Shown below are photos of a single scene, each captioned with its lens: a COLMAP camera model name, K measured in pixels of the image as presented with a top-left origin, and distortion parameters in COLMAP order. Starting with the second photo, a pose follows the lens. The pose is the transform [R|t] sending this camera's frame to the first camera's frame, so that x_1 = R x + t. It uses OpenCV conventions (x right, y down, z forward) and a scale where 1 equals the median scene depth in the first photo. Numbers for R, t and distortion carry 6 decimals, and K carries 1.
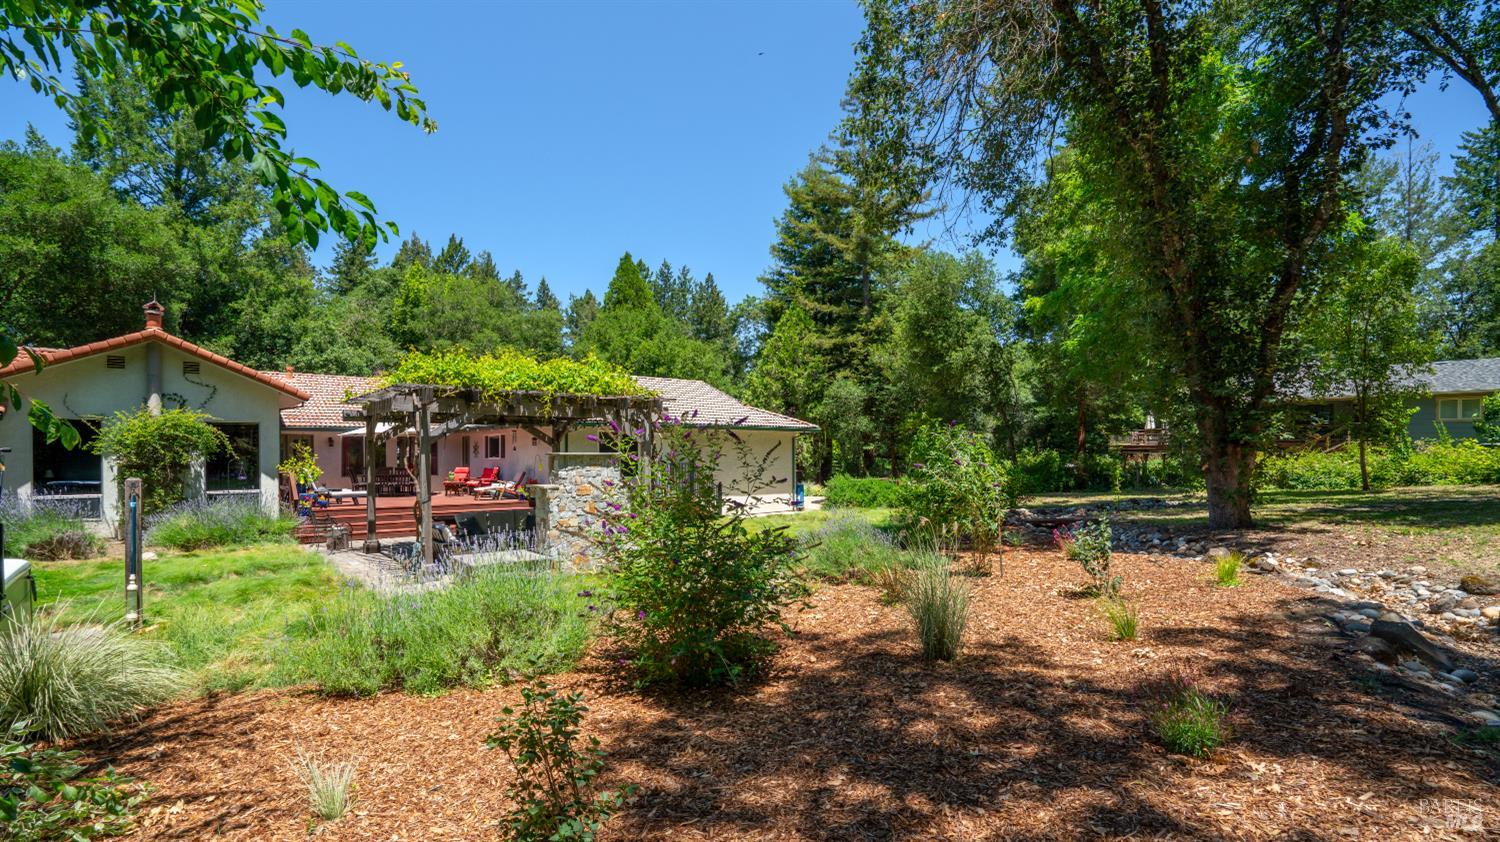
lens RADIAL K [[714.5, 0, 750.9], [0, 714.5, 460.3], [0, 0, 1]] dist [-0.002919, -0.000768]
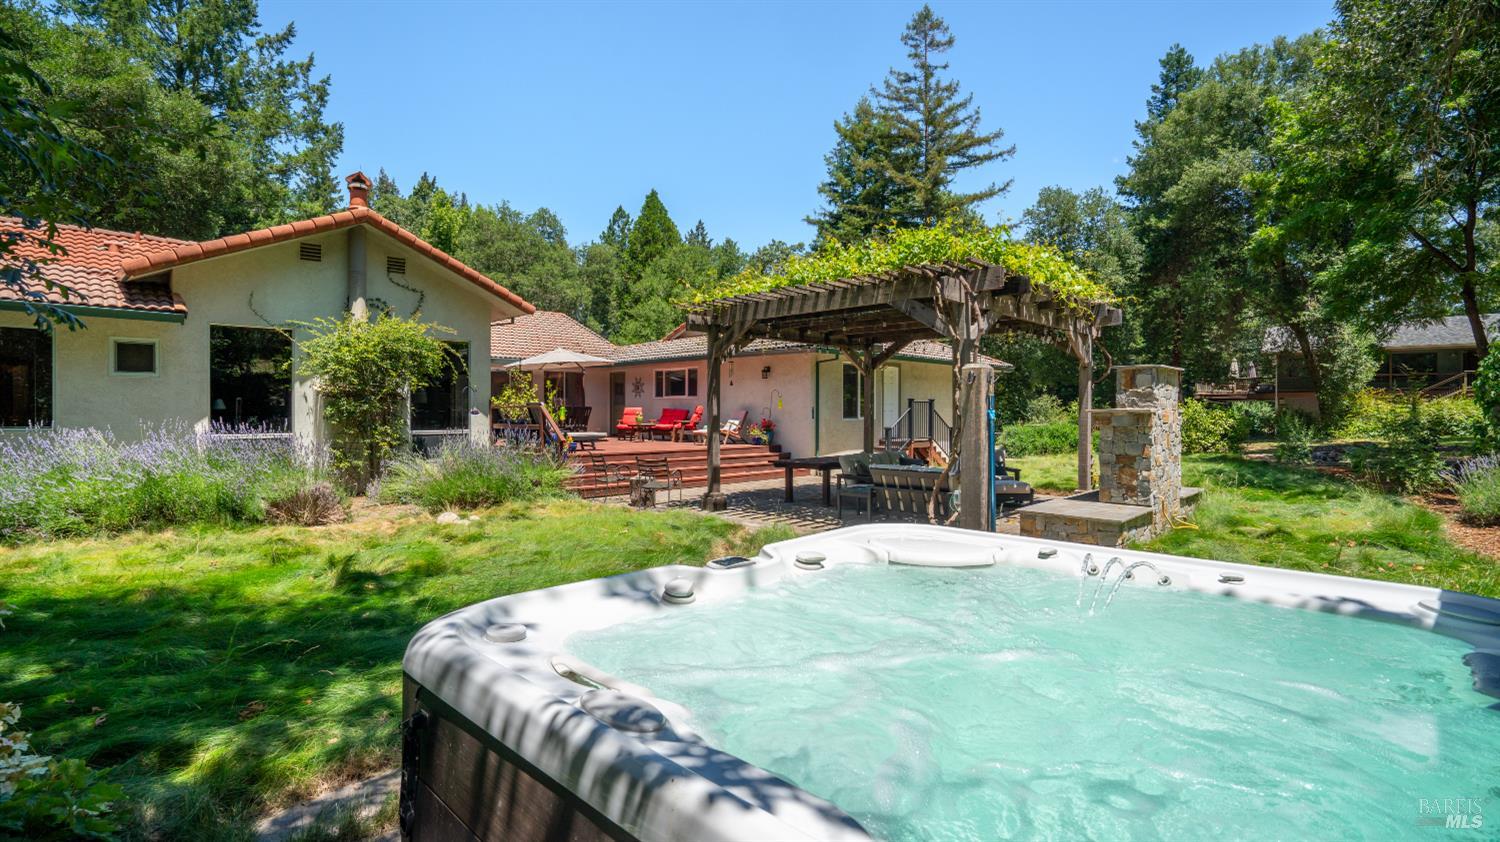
lens RADIAL K [[710.0, 0, 750.0], [0, 710.0, 421.0], [0, 0, 1]] dist [-0.019475, 0.000802]
pose [[0.995228, -0.000020, 0.097579, -0.187612], [-0.000288, 0.999995, 0.003147, 0.011681], [-0.097578, -0.003160, 0.995223, 0.087379]]
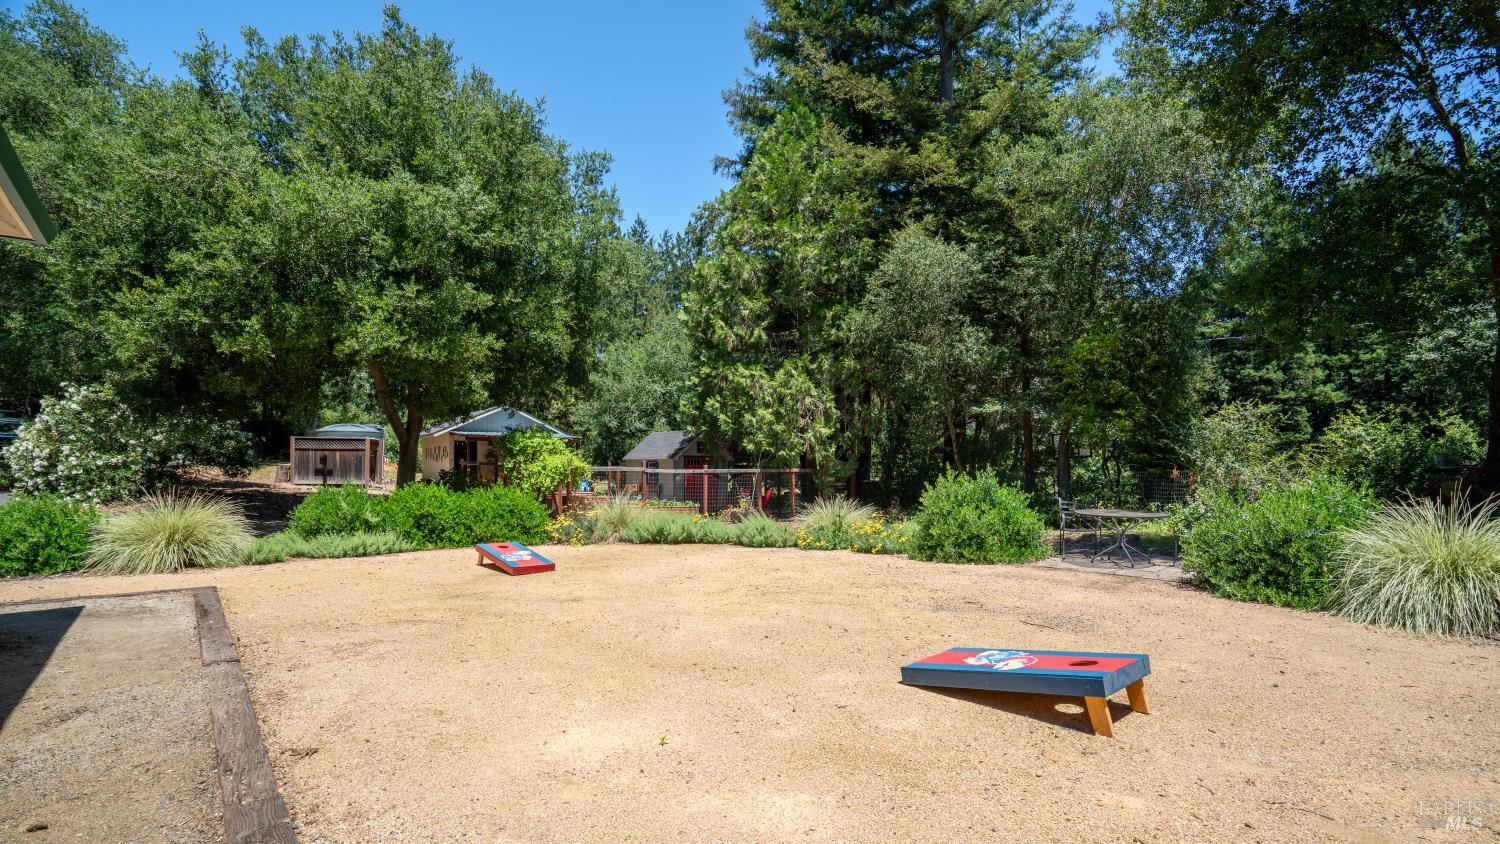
lens RADIAL K [[714.5, 0, 750.9], [0, 714.5, 461.3], [0, 0, 1]] dist [-0.002919, -0.000768]
pose [[0.999886, -0.003059, -0.014814, 0.042590], [0.002802, 0.999846, -0.017327, 0.017079], [0.014865, 0.017284, 0.999740, 0.604156]]
